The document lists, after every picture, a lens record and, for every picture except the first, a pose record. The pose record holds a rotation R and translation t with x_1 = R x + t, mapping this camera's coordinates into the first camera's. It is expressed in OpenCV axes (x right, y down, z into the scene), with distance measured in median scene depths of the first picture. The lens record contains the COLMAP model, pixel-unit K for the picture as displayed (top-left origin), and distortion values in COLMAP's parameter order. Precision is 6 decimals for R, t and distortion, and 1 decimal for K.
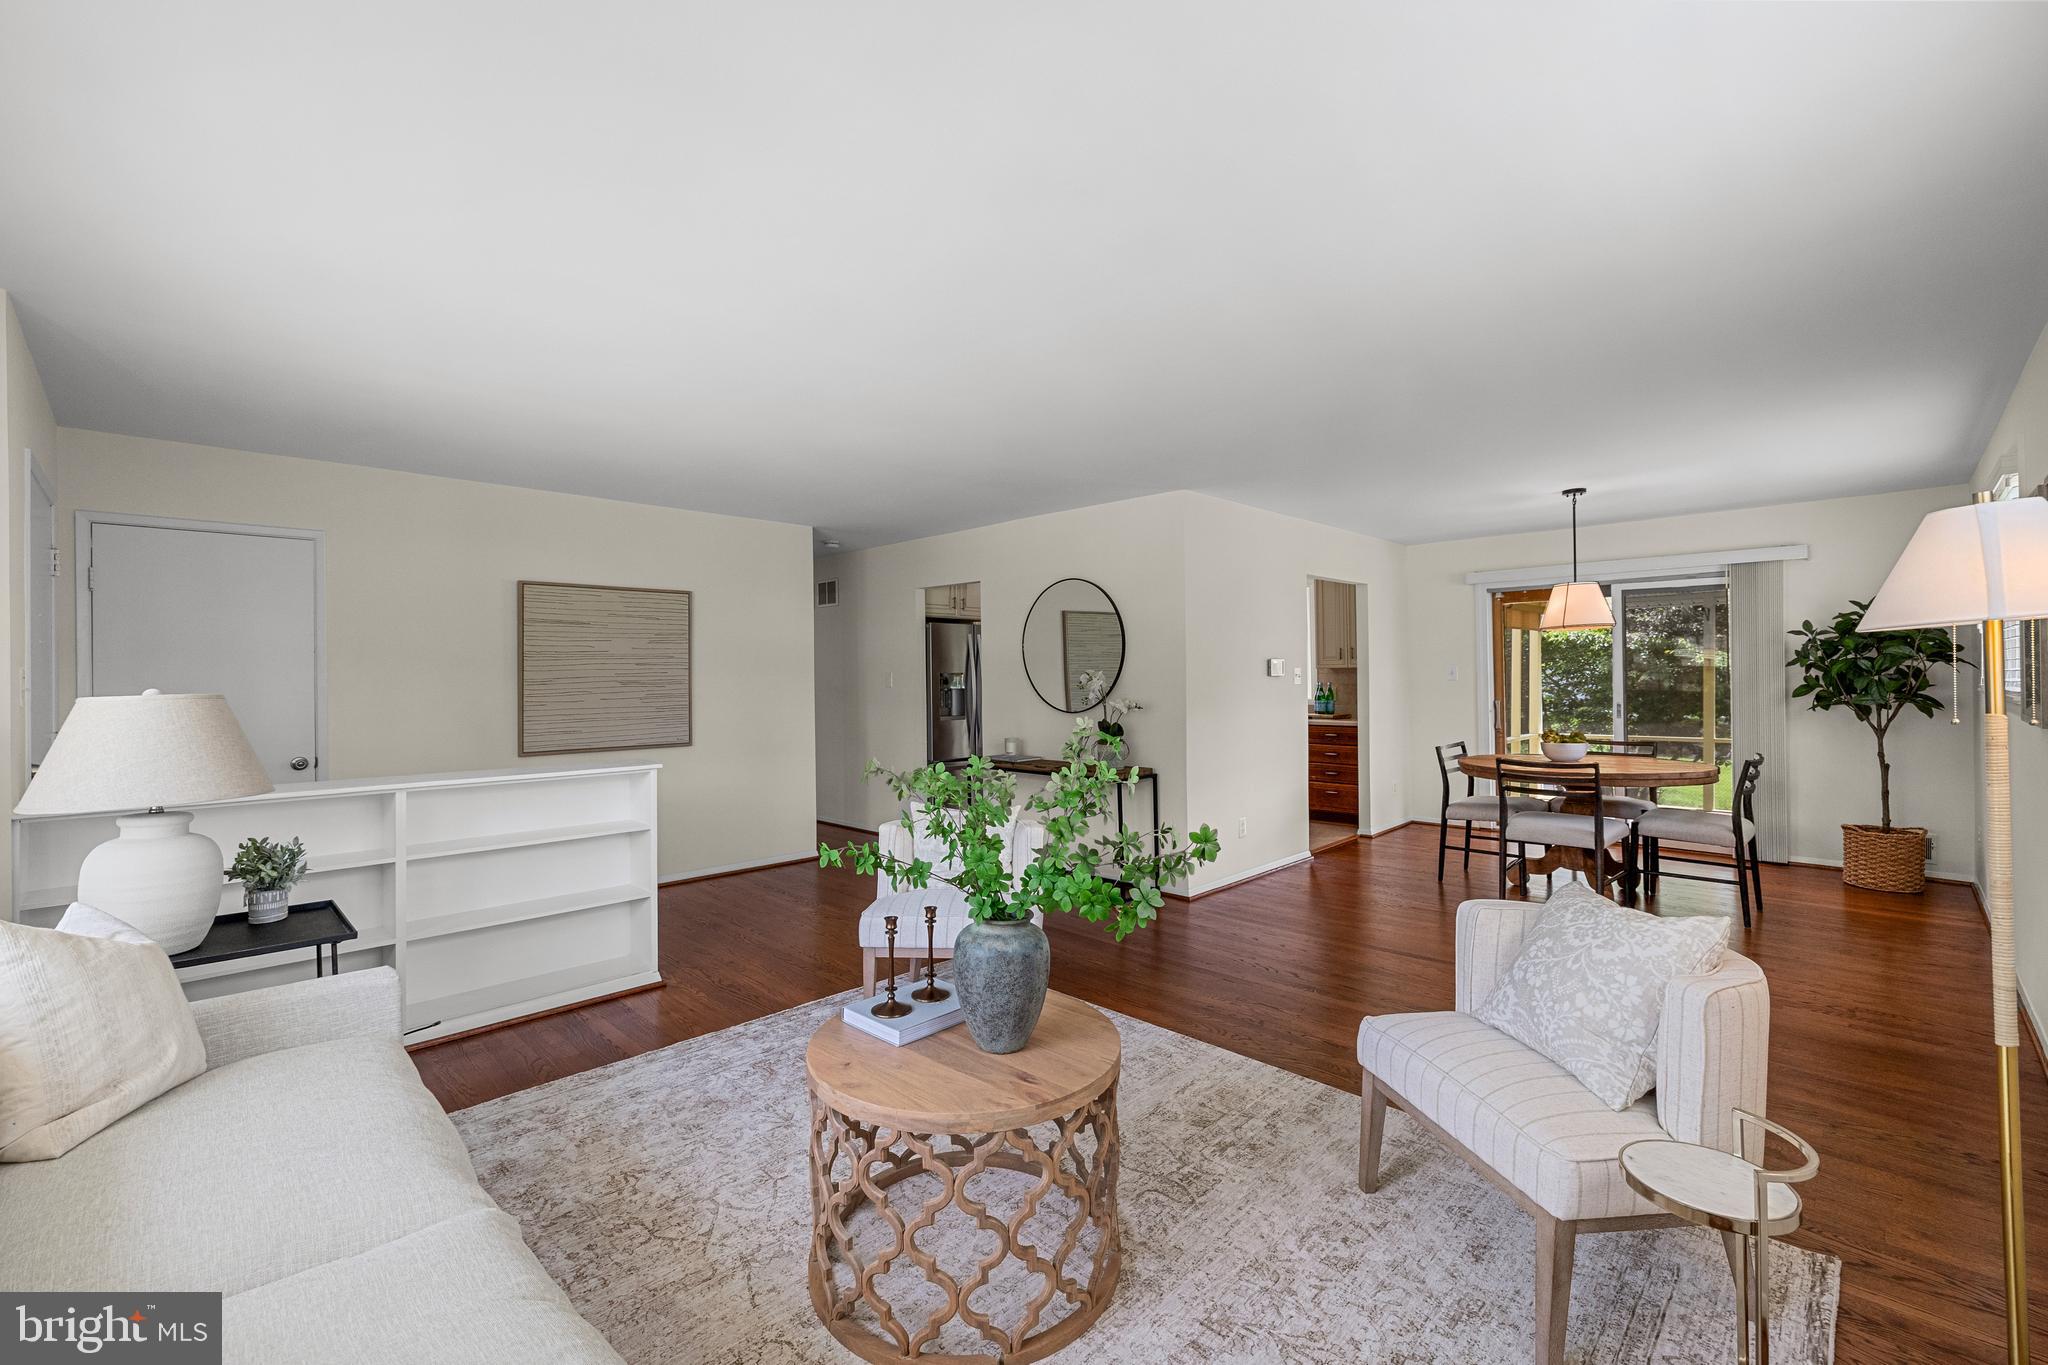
lens RADIAL K [[865.8, 0, 1039.1], [0, 865.8, 676.7], [0, 0, 1]] dist [0.000433, 0.000781]
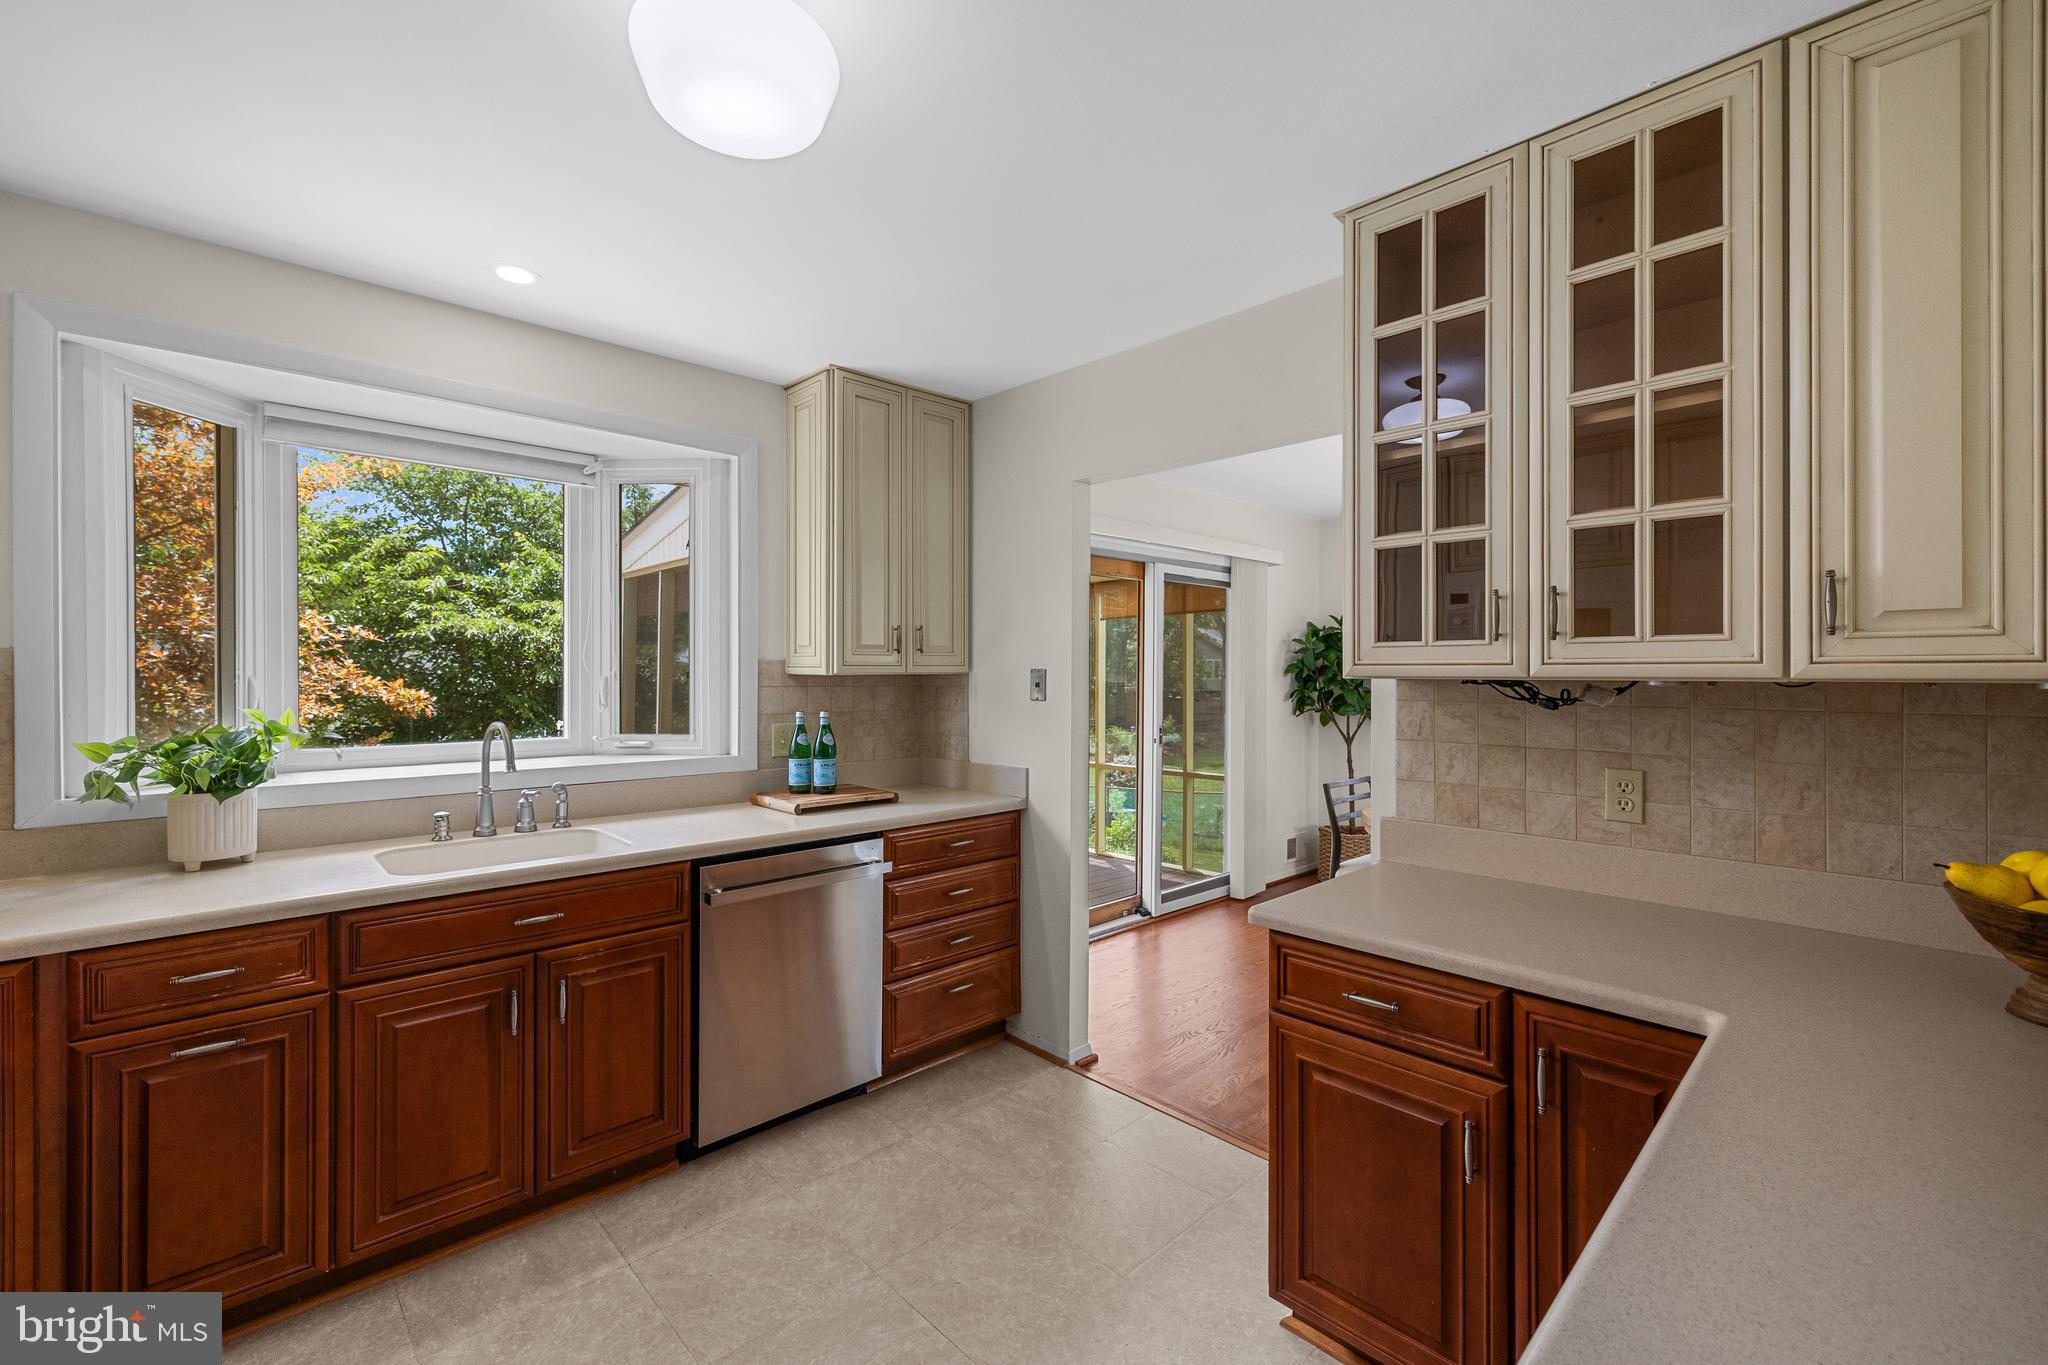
lens RADIAL K [[865.8, 0, 1040.8], [0, 865.8, 677.3], [0, 0, 1]] dist [0.000433, 0.000781]
pose [[0.022329, 0.007216, 0.999725, -0.079416], [-0.000393, 0.999974, -0.007209, -0.006522], [-0.999751, -0.000232, 0.022331, 1.307726]]
